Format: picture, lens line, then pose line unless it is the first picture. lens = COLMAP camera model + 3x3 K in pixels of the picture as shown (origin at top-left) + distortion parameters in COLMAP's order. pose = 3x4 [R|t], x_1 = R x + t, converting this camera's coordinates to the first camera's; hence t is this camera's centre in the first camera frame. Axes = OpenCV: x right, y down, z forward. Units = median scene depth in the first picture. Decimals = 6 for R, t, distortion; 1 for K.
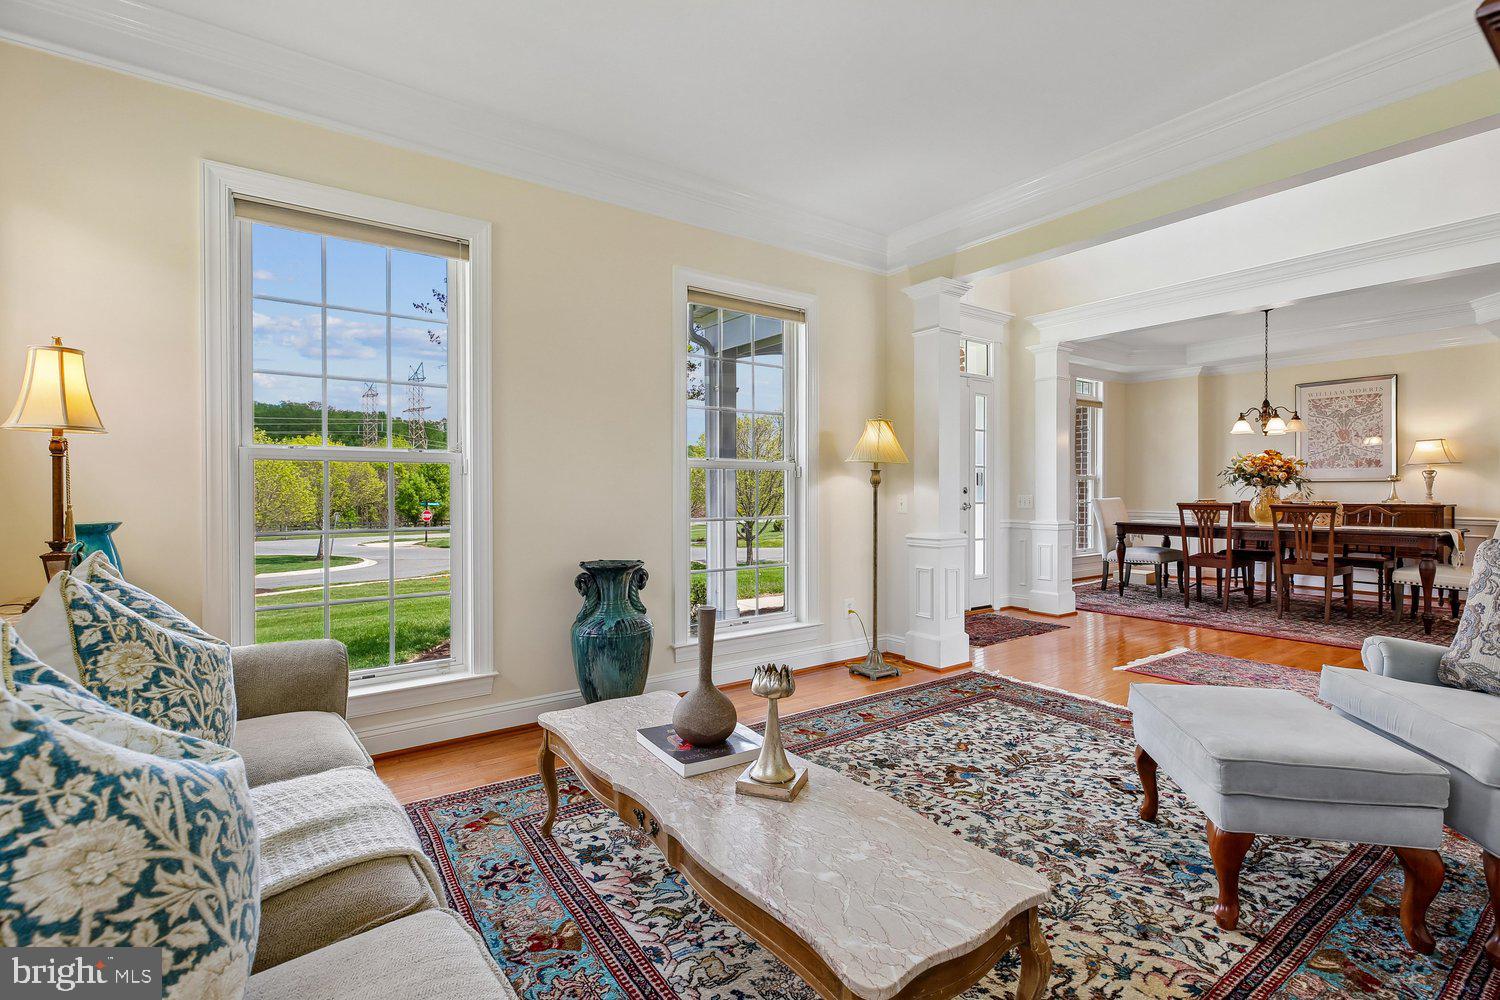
lens RADIAL K [[677.9, 0, 738.4], [0, 677.9, 492.5], [0, 0, 1]] dist [-0.005219, -0.000062]
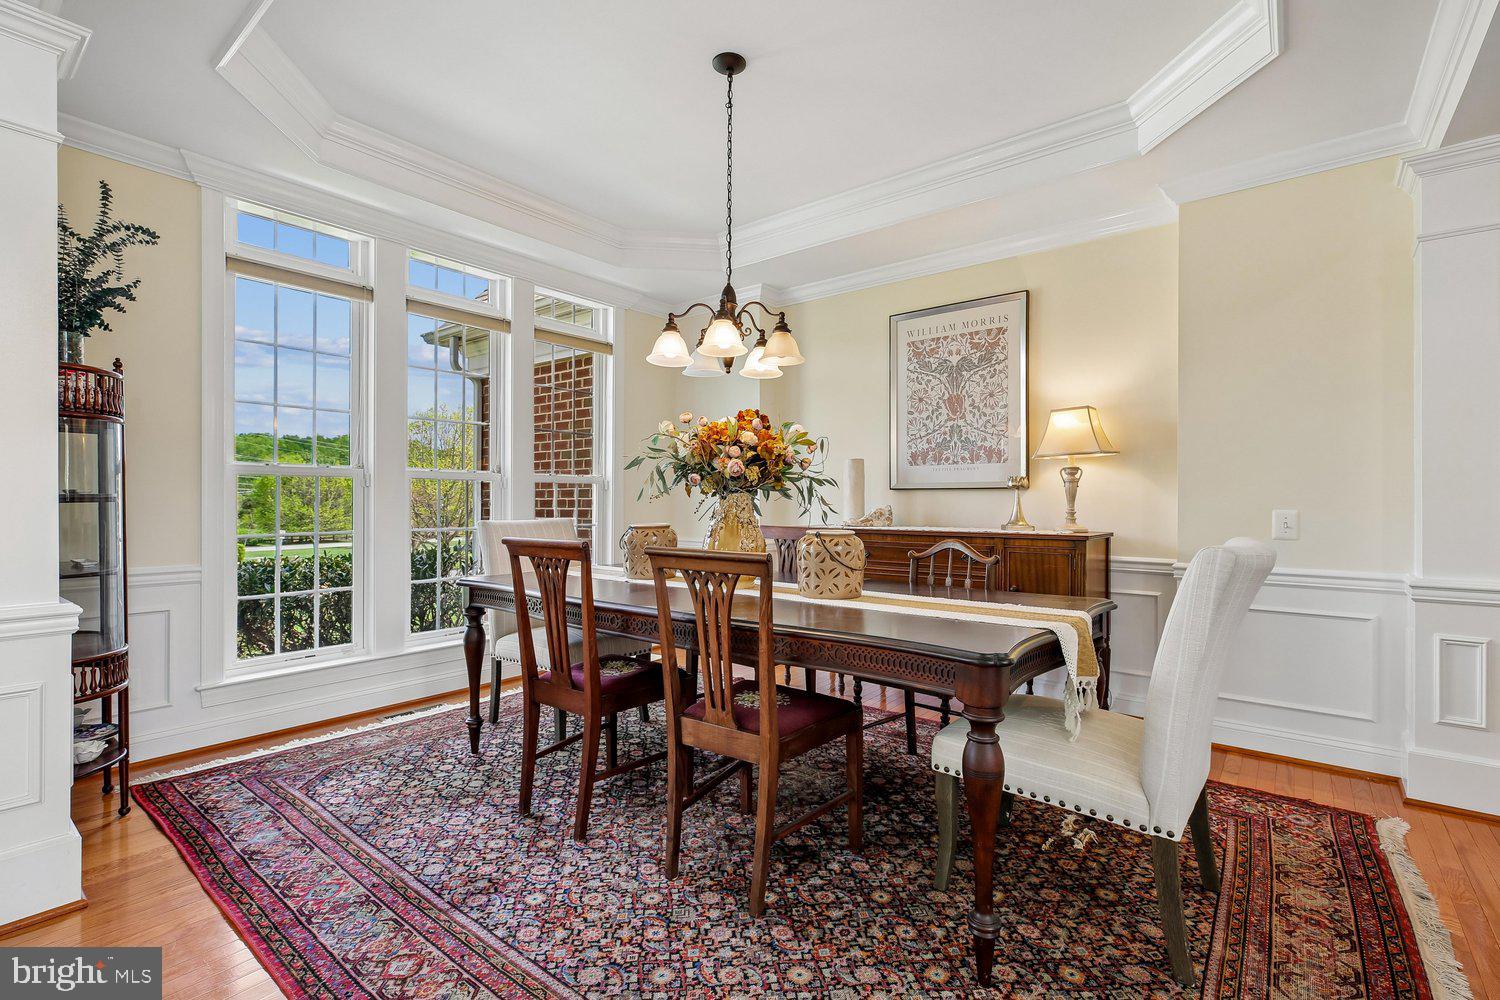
lens RADIAL K [[677.9, 0, 757.7], [0, 677.9, 505.5], [0, 0, 1]] dist [-0.005219, -0.000062]
pose [[0.961149, 0.005772, 0.275970, 0.627890], [-0.005654, 0.999983, -0.001226, -0.001552], [-0.275972, -0.000382, 0.961166, 0.545802]]
